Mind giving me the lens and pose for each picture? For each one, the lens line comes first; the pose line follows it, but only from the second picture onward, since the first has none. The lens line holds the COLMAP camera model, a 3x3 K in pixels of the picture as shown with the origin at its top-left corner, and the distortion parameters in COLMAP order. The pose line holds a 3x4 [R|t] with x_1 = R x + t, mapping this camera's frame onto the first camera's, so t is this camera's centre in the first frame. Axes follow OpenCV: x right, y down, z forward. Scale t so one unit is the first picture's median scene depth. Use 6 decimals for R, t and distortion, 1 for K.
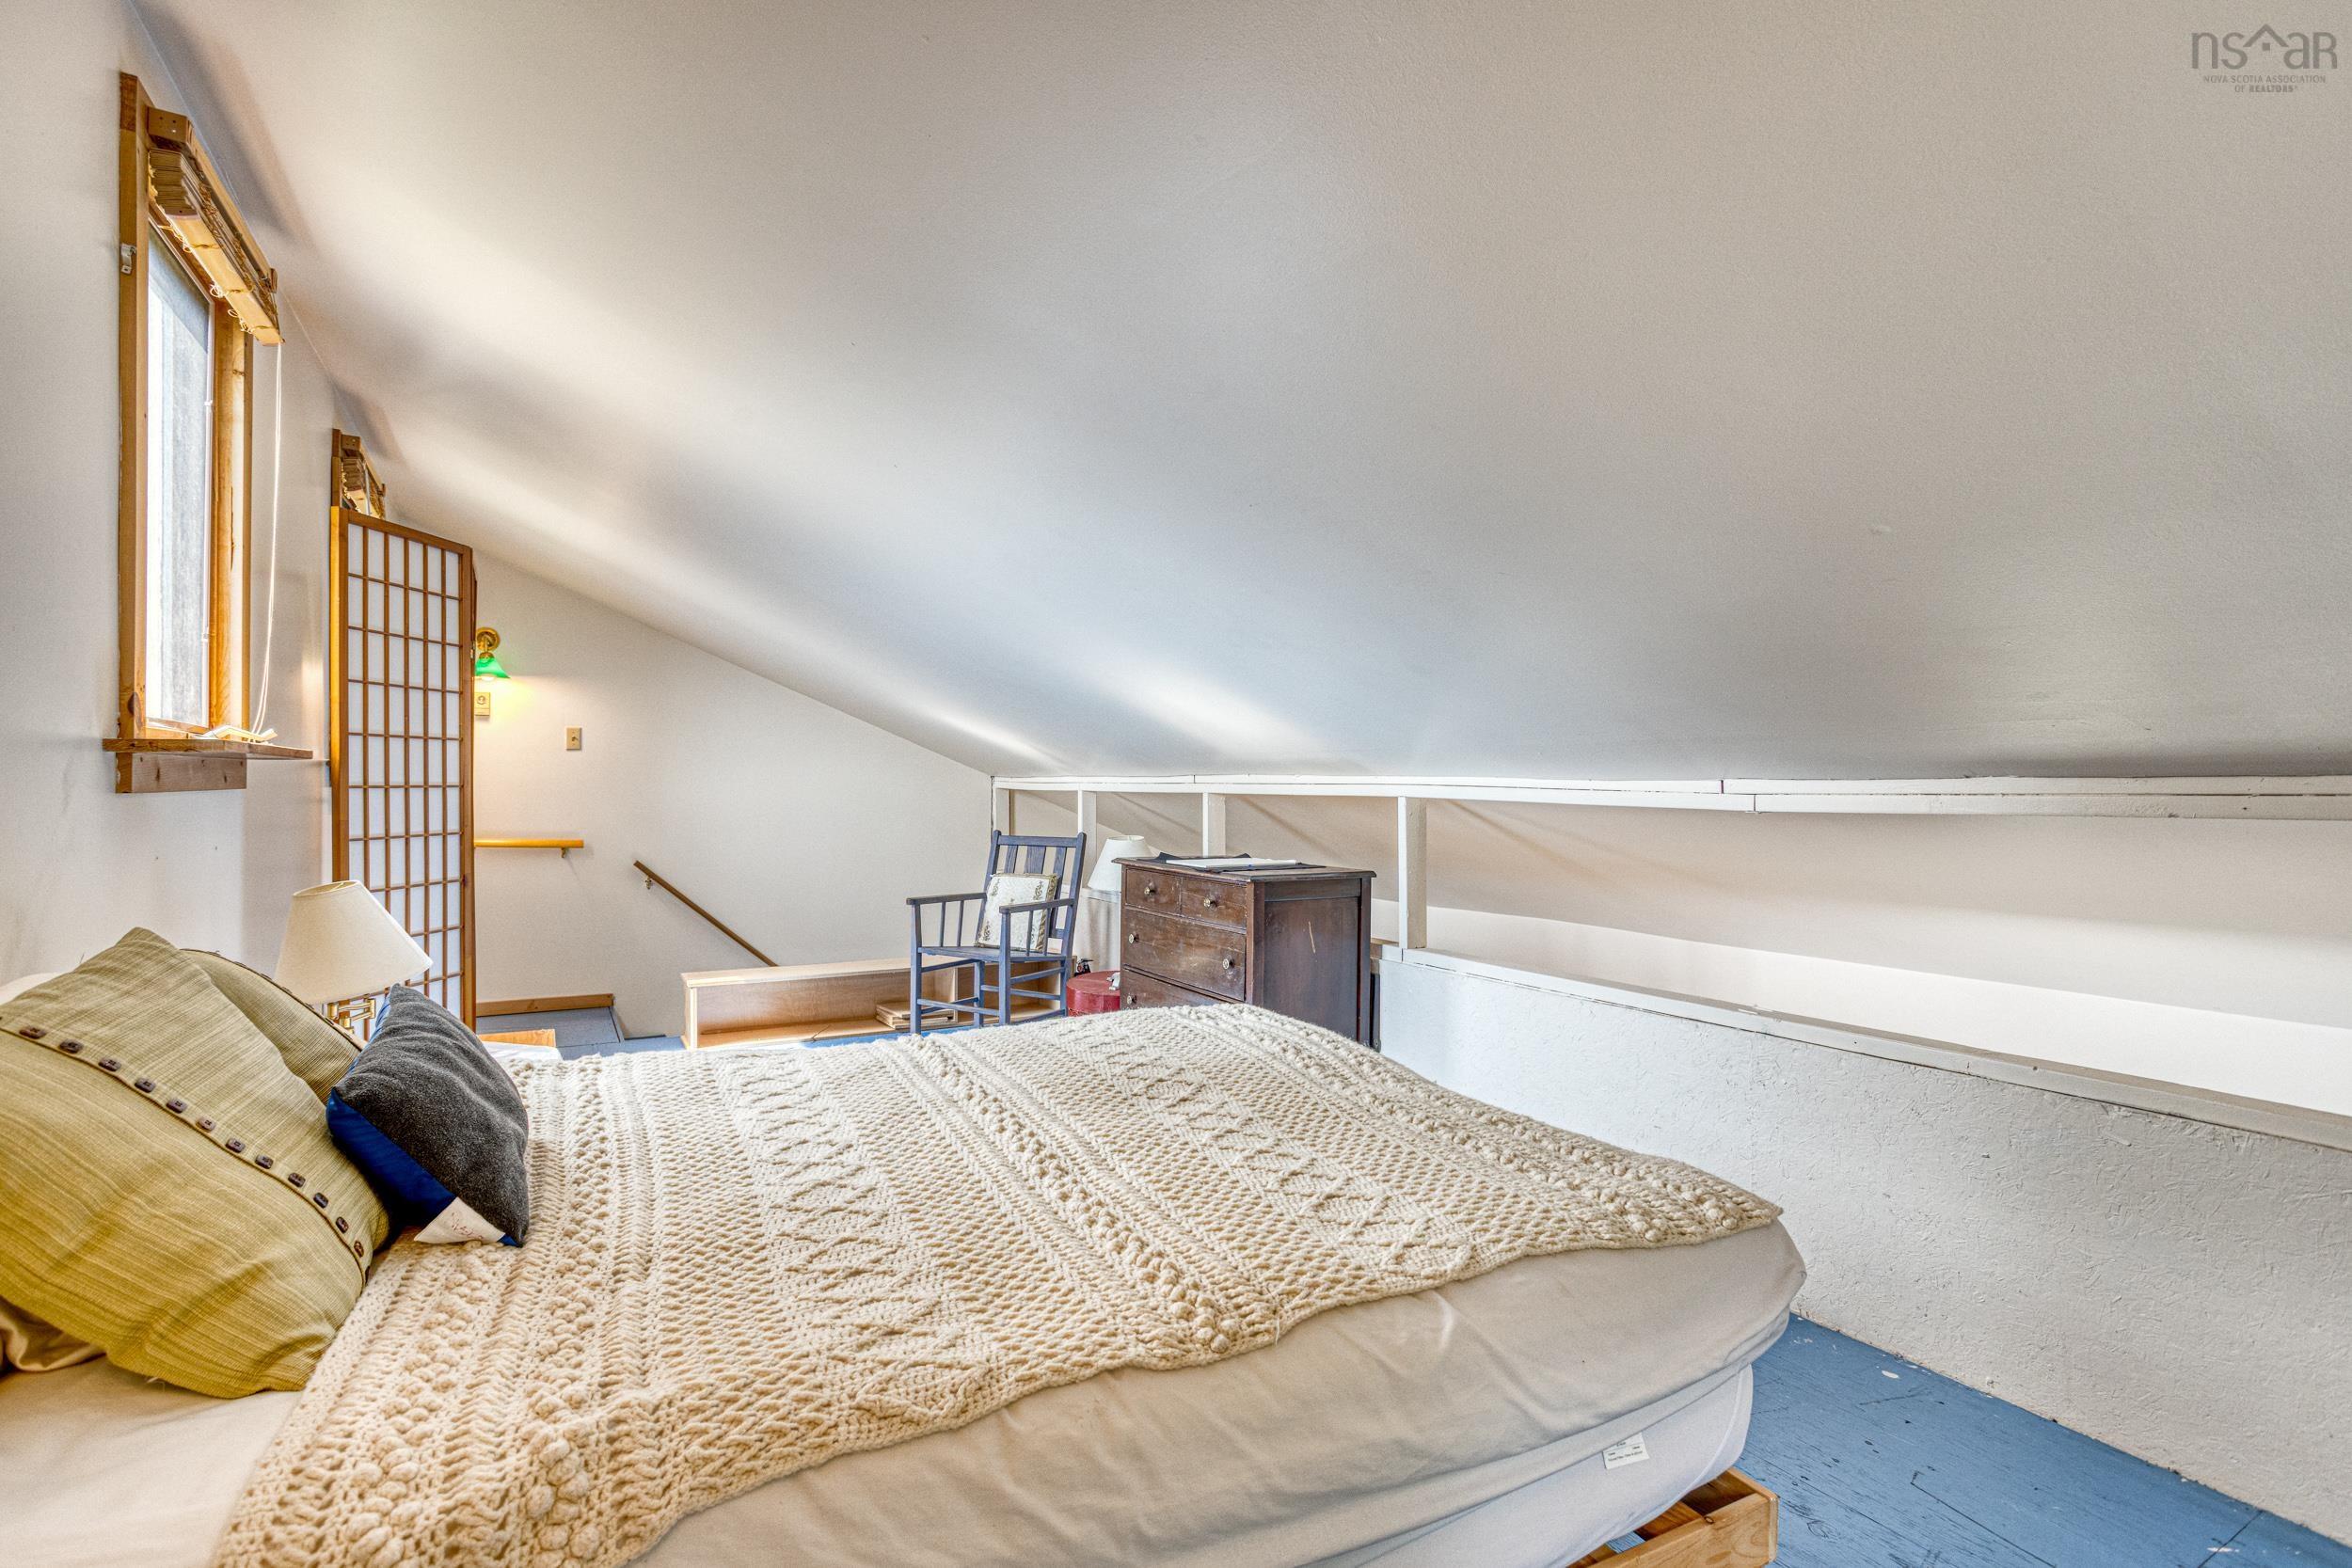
lens RADIAL K [[1135.5, 0, 1179.2], [0, 1135.5, 778.0], [0, 0, 1]] dist [-0.053431, 0.034841]
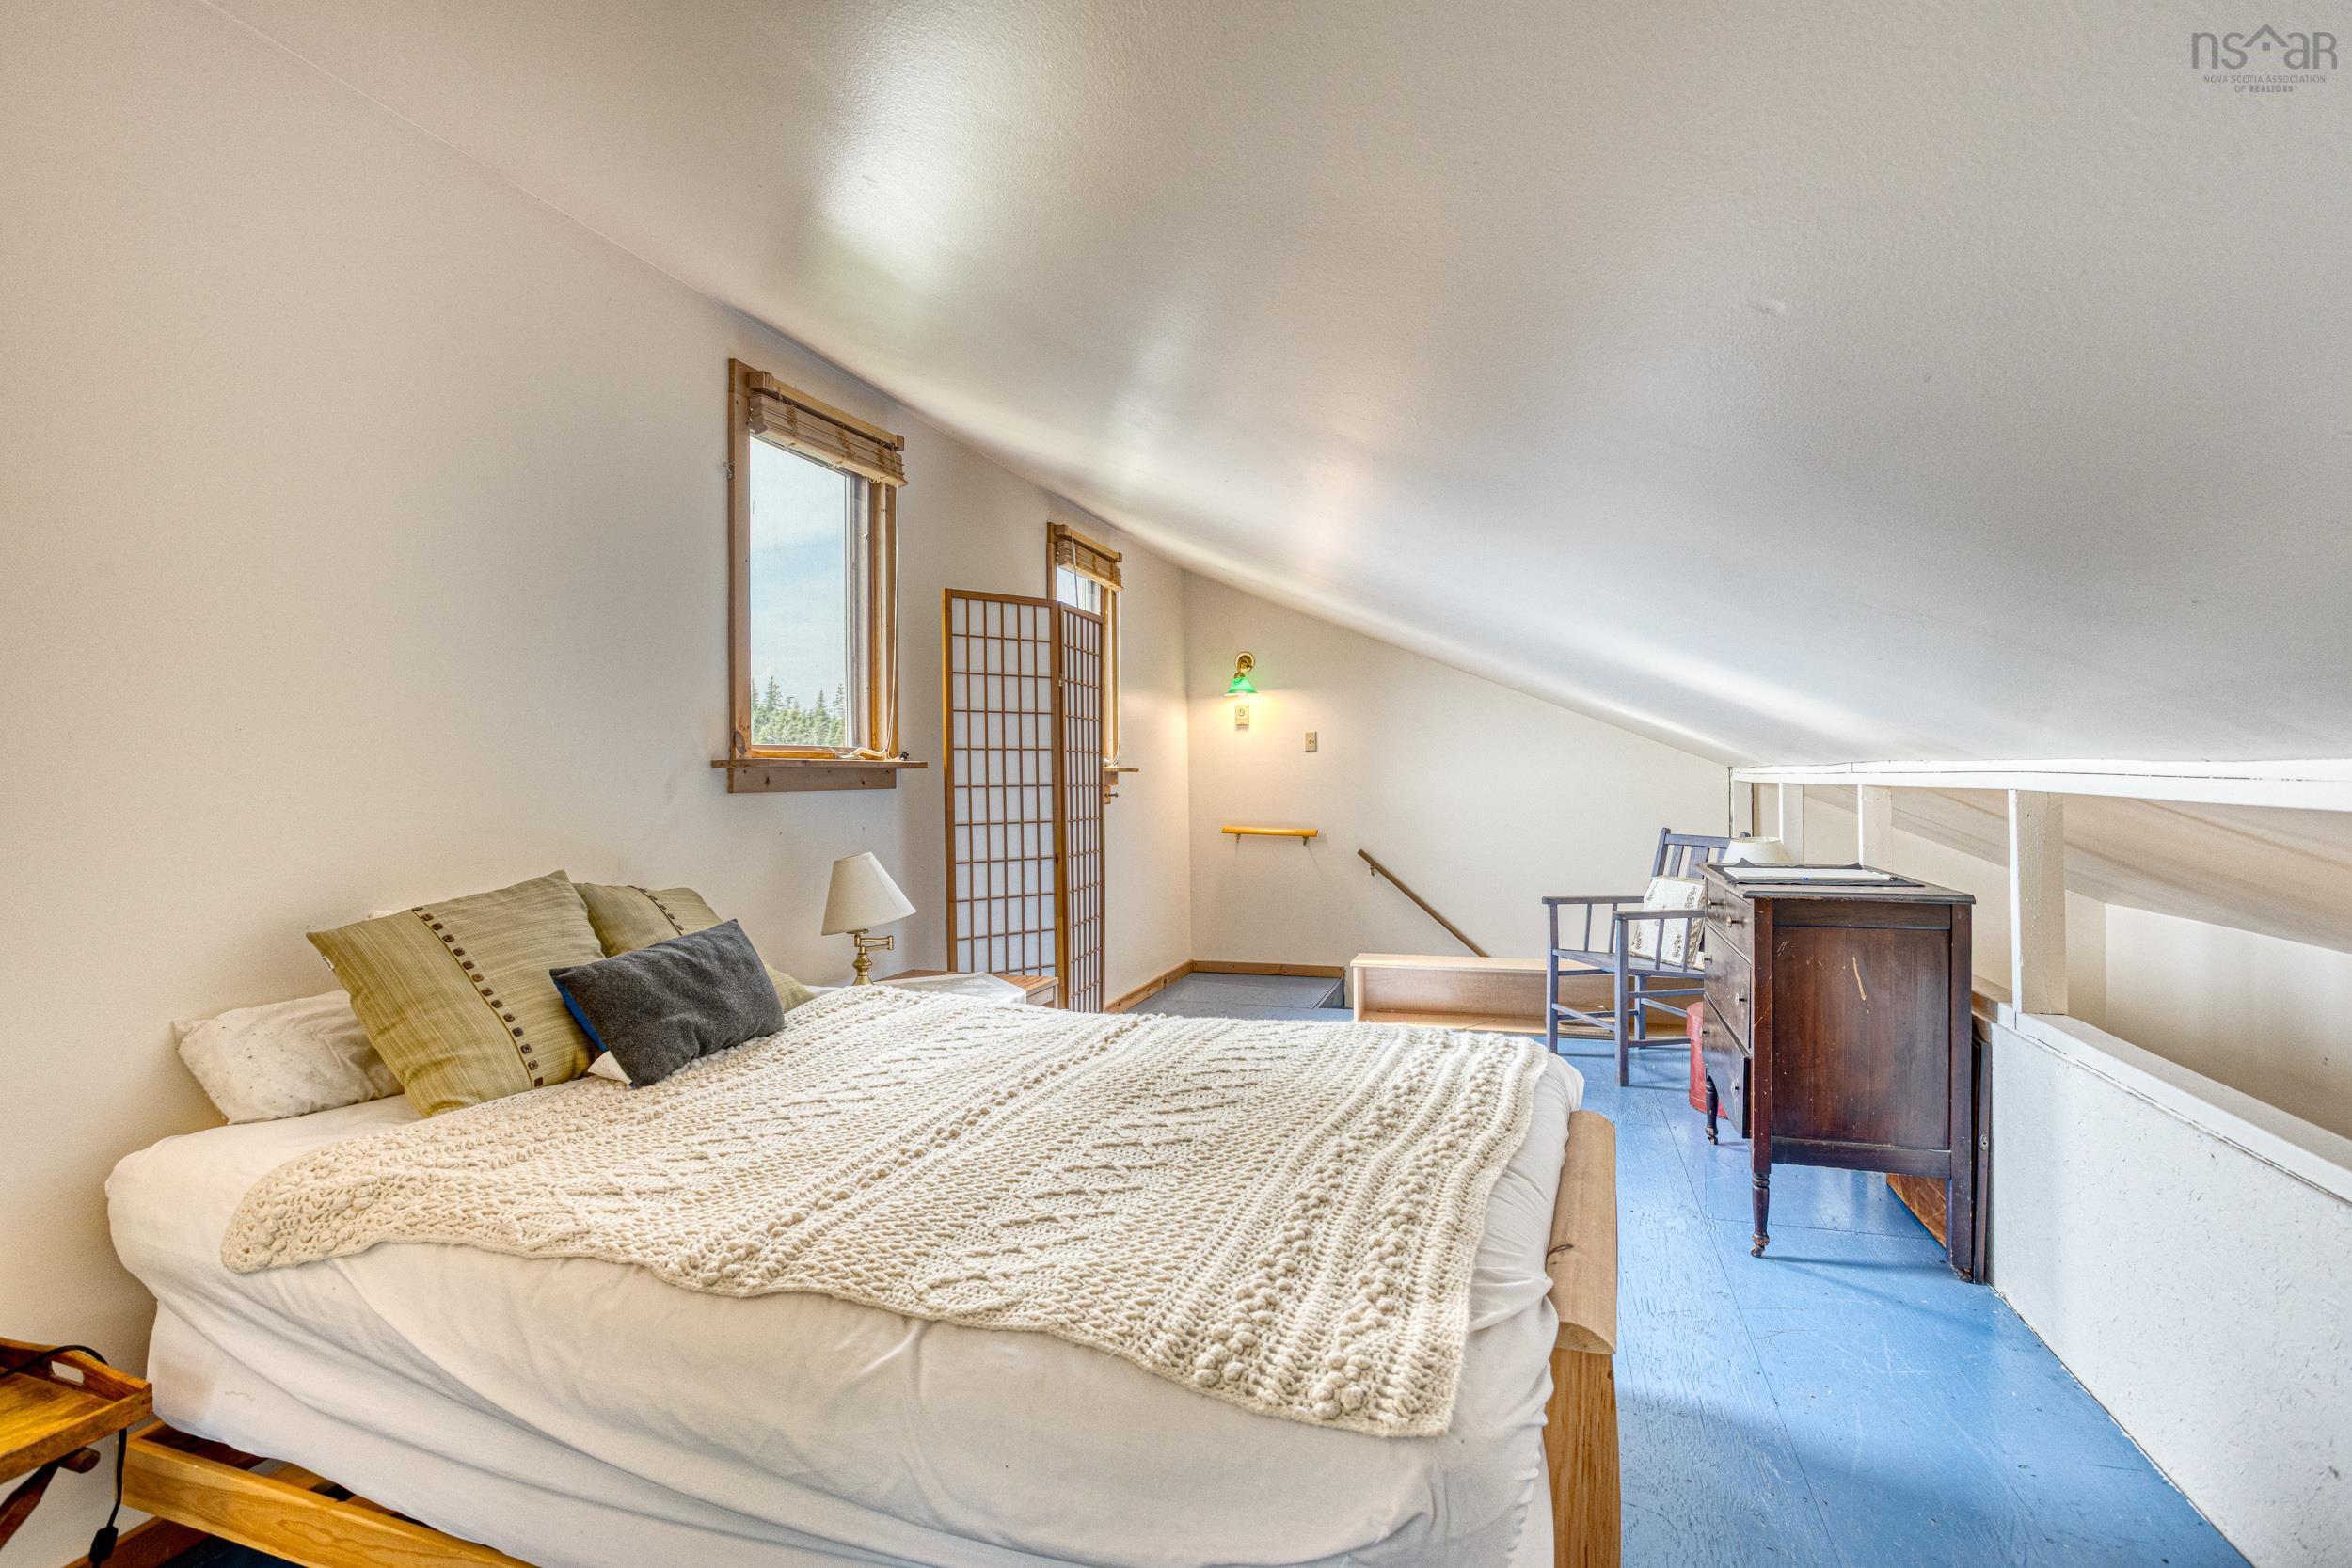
lens RADIAL K [[1135.5, 0, 1179.2], [0, 1135.5, 778.0], [0, 0, 1]] dist [-0.053431, 0.034841]
pose [[0.677928, -0.011646, -0.735036, 0.363136], [0.016055, 0.999871, -0.001035, 0.002094], [0.734953, -0.011100, 0.678027, 0.179068]]
